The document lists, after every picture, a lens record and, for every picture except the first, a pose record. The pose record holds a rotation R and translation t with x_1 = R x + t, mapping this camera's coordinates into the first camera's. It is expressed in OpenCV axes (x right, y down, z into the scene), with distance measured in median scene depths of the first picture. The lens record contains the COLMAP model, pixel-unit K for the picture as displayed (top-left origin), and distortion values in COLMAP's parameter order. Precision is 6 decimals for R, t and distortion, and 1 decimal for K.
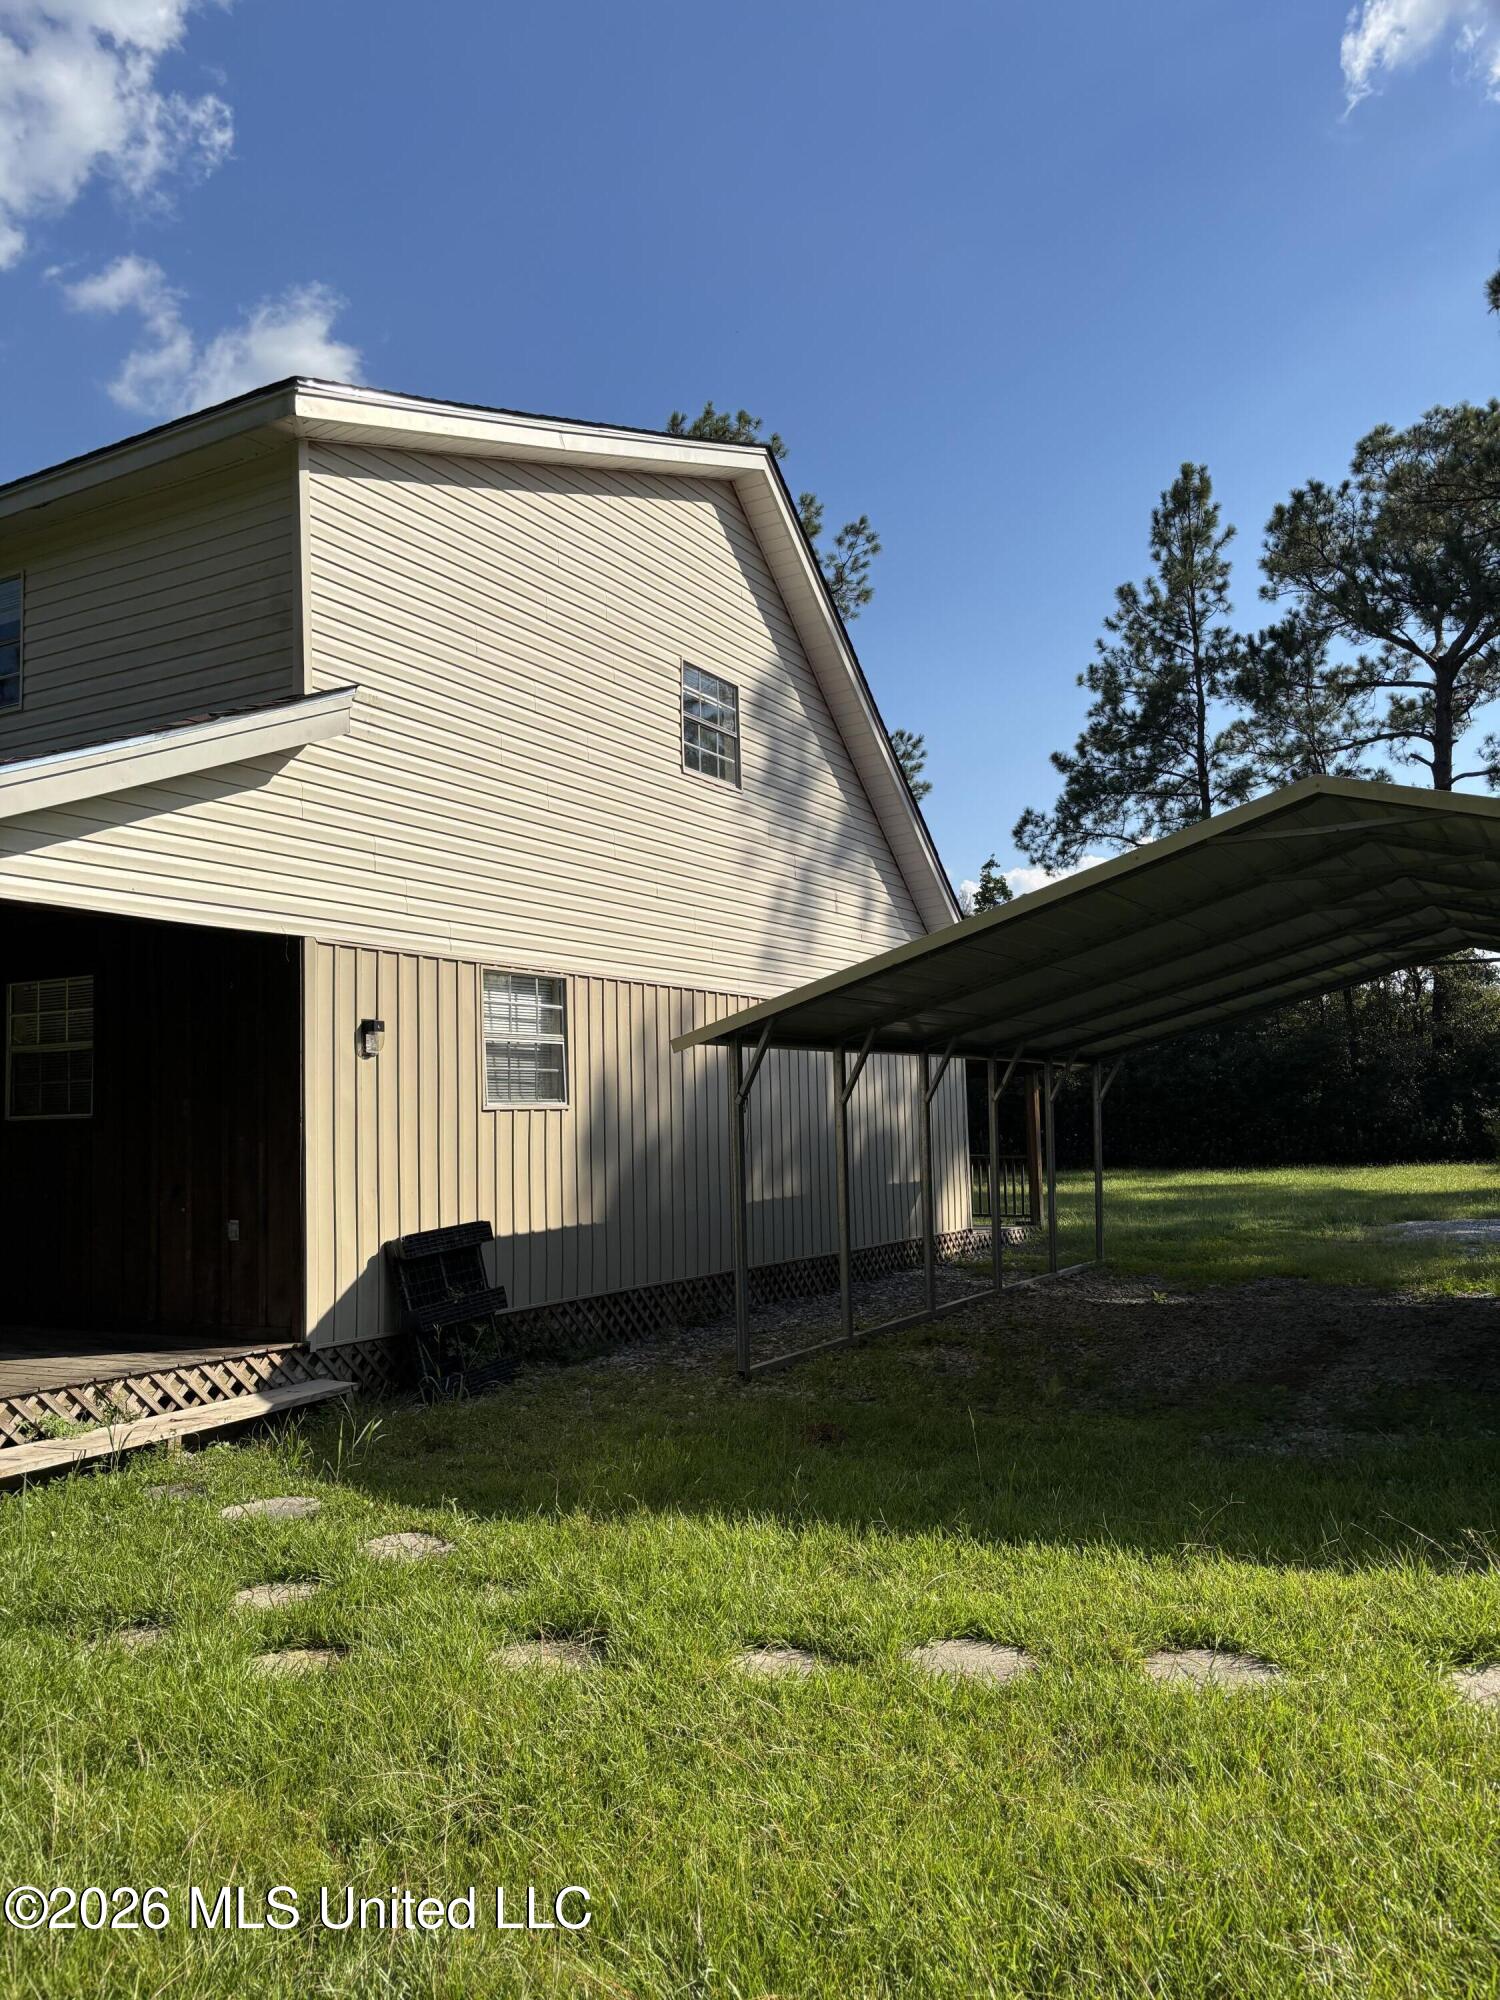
lens RADIAL K [[1533.2, 0, 750.6], [0, 1533.2, 994.6], [0, 0, 1]] dist [0.026359, 0.004768]
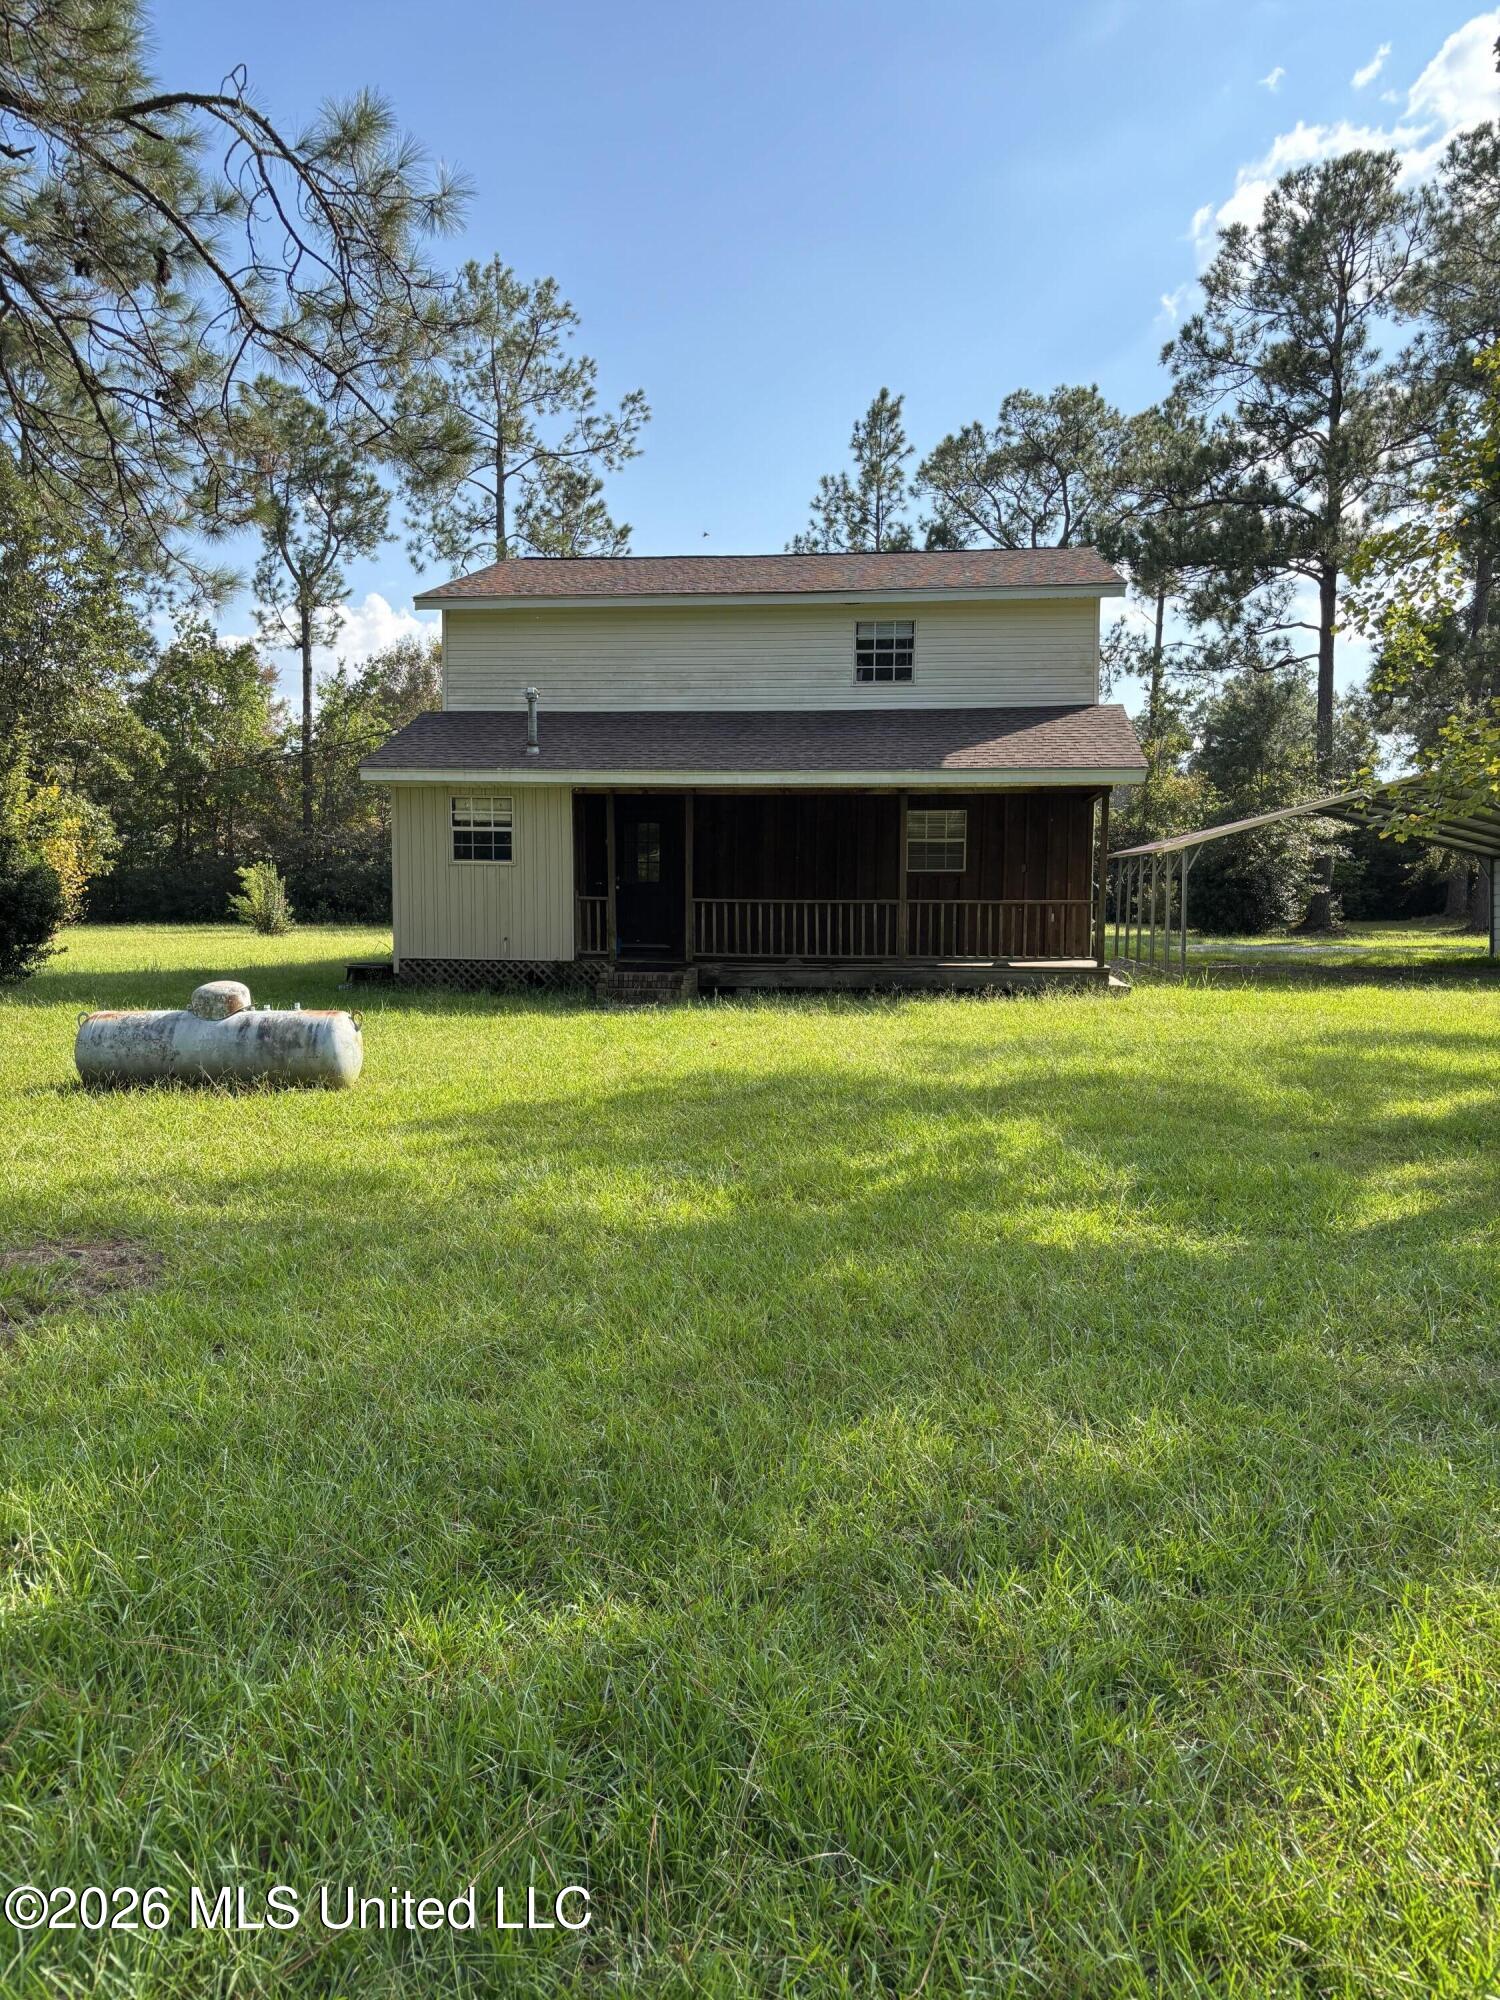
lens RADIAL K [[1533.2, 0, 750.6], [0, 1533.2, 994.6], [0, 0, 1]] dist [0.026359, 0.004768]
pose [[0.912699, -0.004503, 0.408608, -0.354511], [-0.054843, 0.989543, 0.133407, -0.005601], [-0.404936, -0.144170, 0.902907, -0.201964]]
